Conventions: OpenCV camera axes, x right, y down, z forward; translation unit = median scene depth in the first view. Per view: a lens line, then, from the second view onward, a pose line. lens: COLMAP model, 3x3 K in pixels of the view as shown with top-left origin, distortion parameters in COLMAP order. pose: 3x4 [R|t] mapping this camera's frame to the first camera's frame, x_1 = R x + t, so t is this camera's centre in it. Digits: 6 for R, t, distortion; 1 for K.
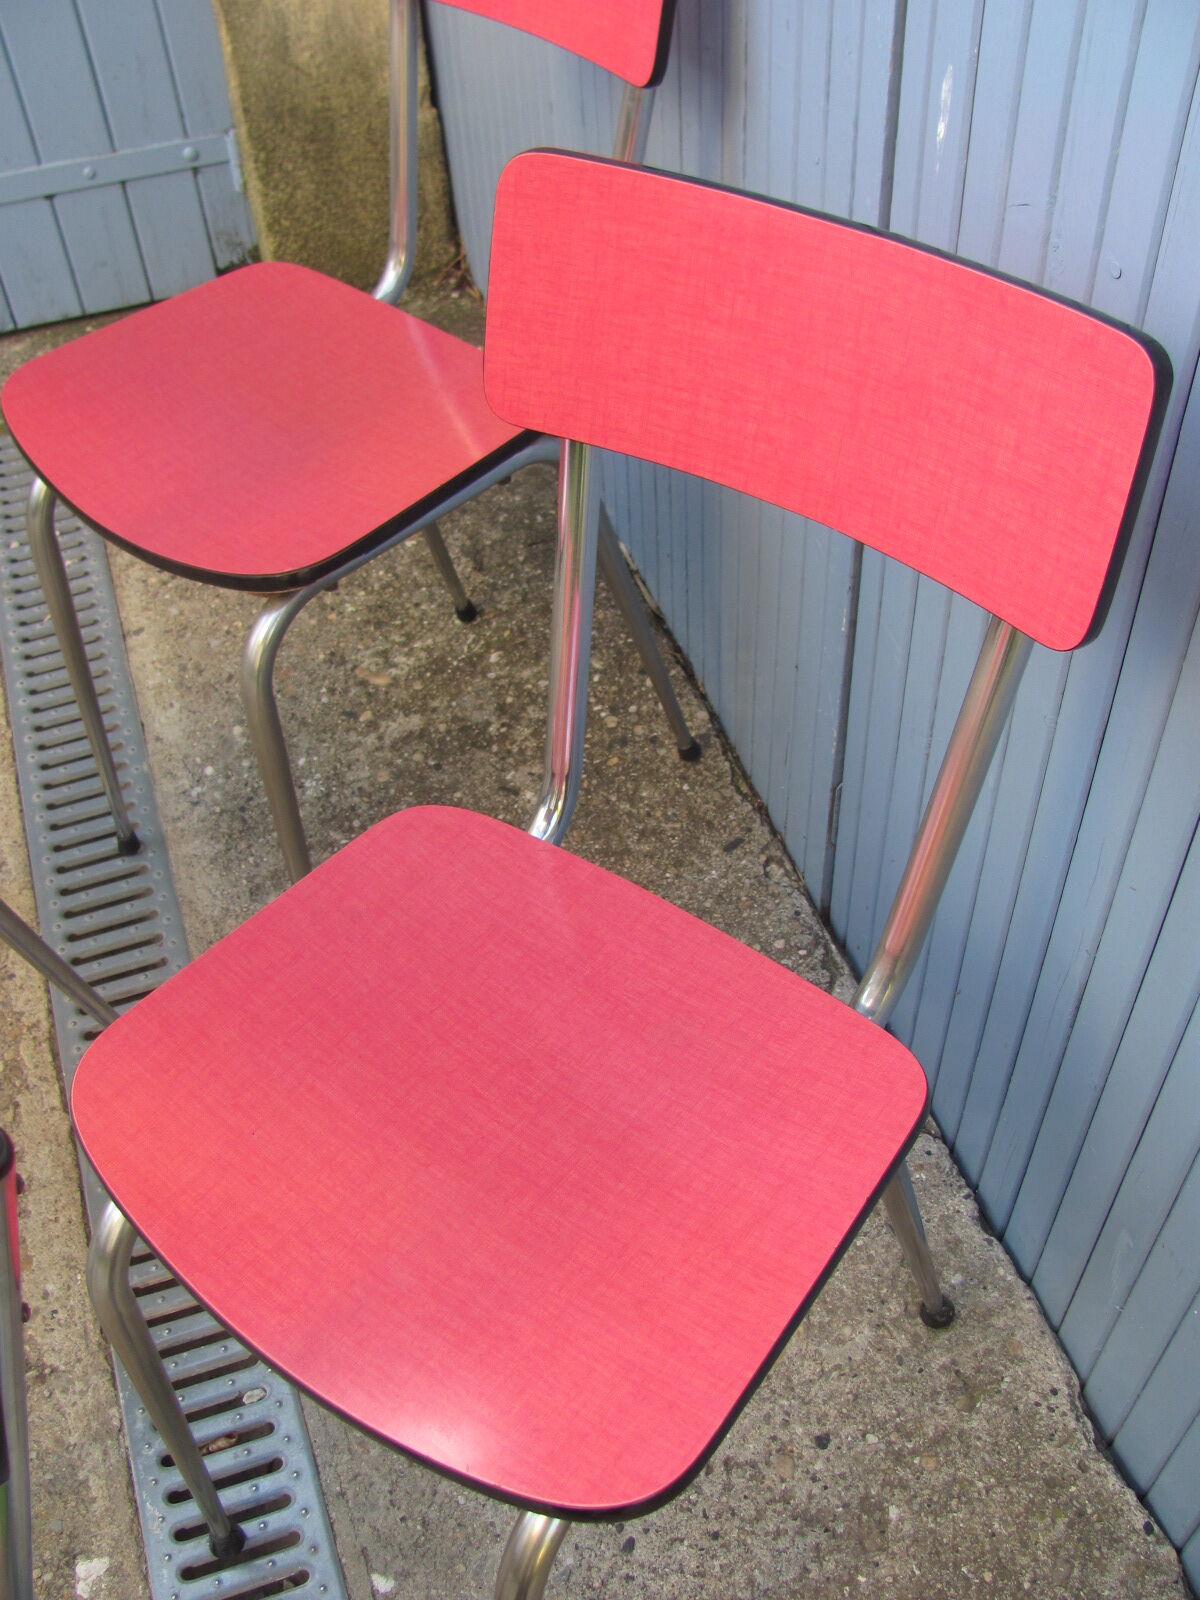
lens RADIAL K [[1645.4, 0, 604.0], [0, 1645.4, 795.0], [0, 0, 1]] dist [-0.070567, 0.000000]
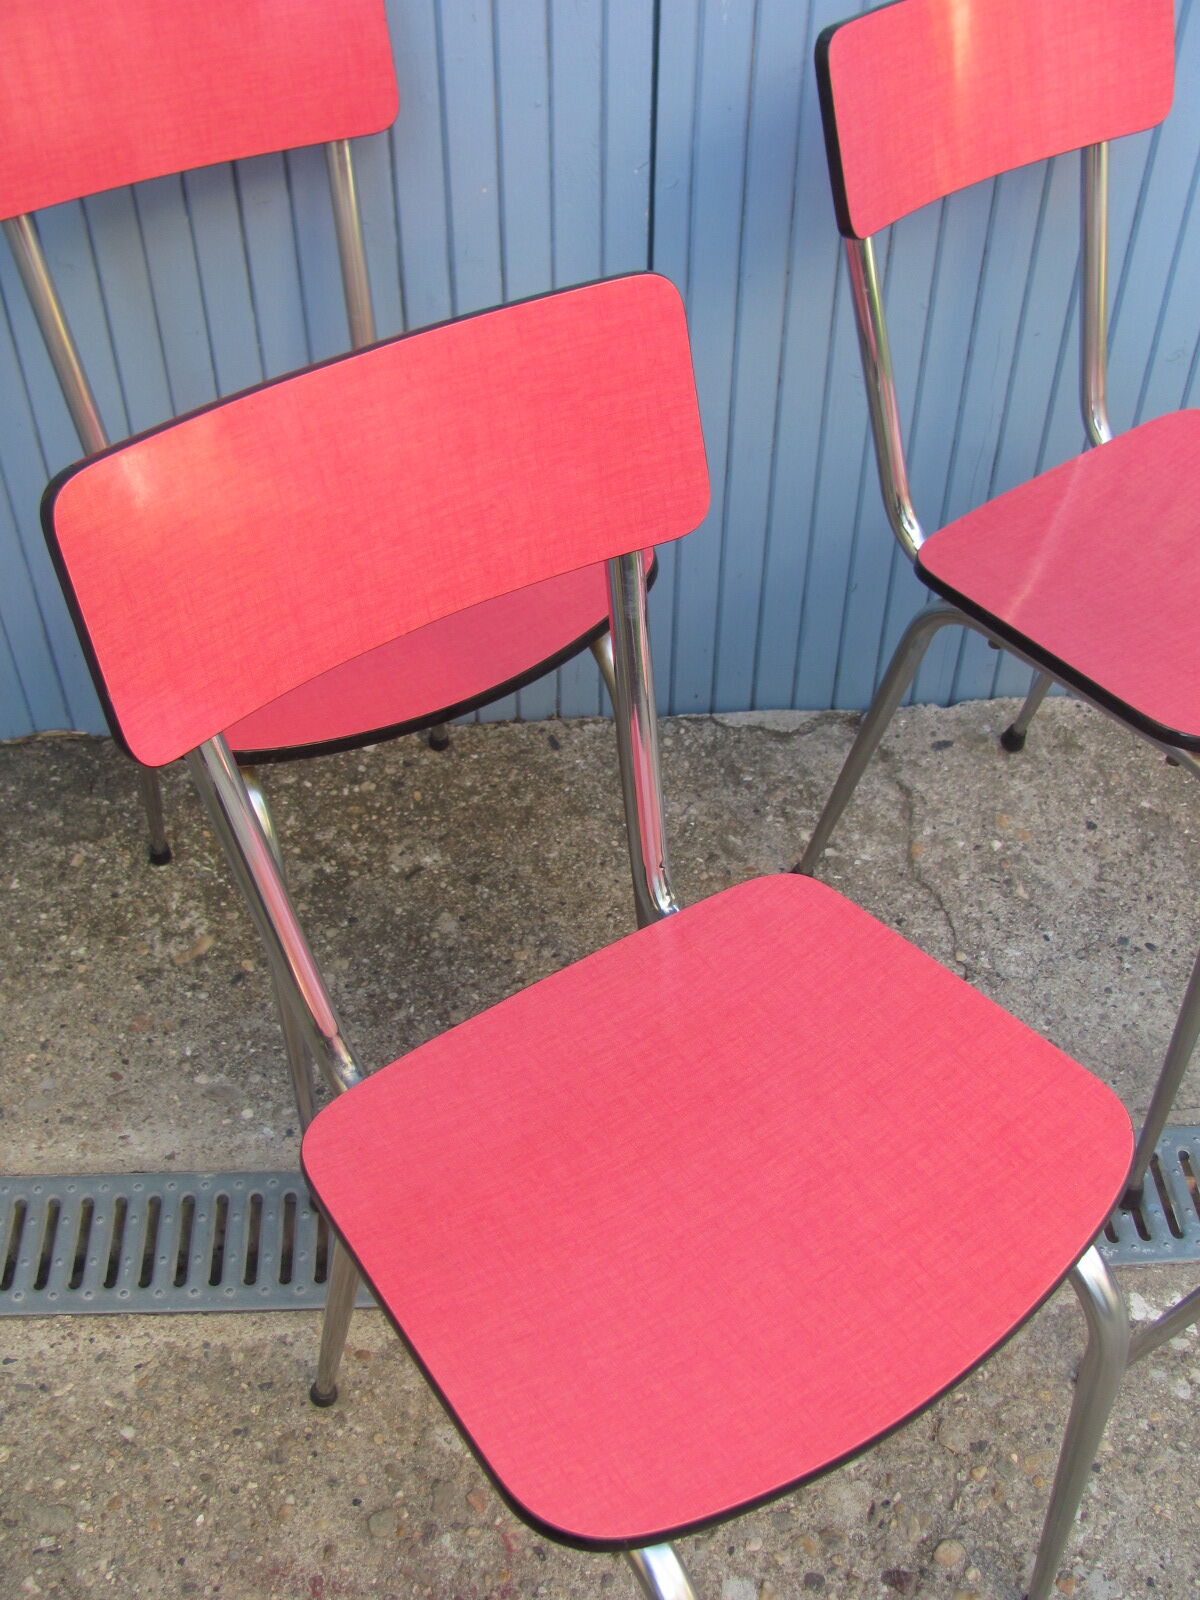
lens RADIAL K [[1645.4, 0, 601.4], [0, 1645.4, 805.8], [0, 0, 1]] dist [-0.070567, 0.000000]
pose [[0.281507, -0.657019, 0.699343, -0.708348], [0.715962, 0.629059, 0.302792, -0.253614], [-0.638868, 0.415465, 0.647485, 0.255998]]
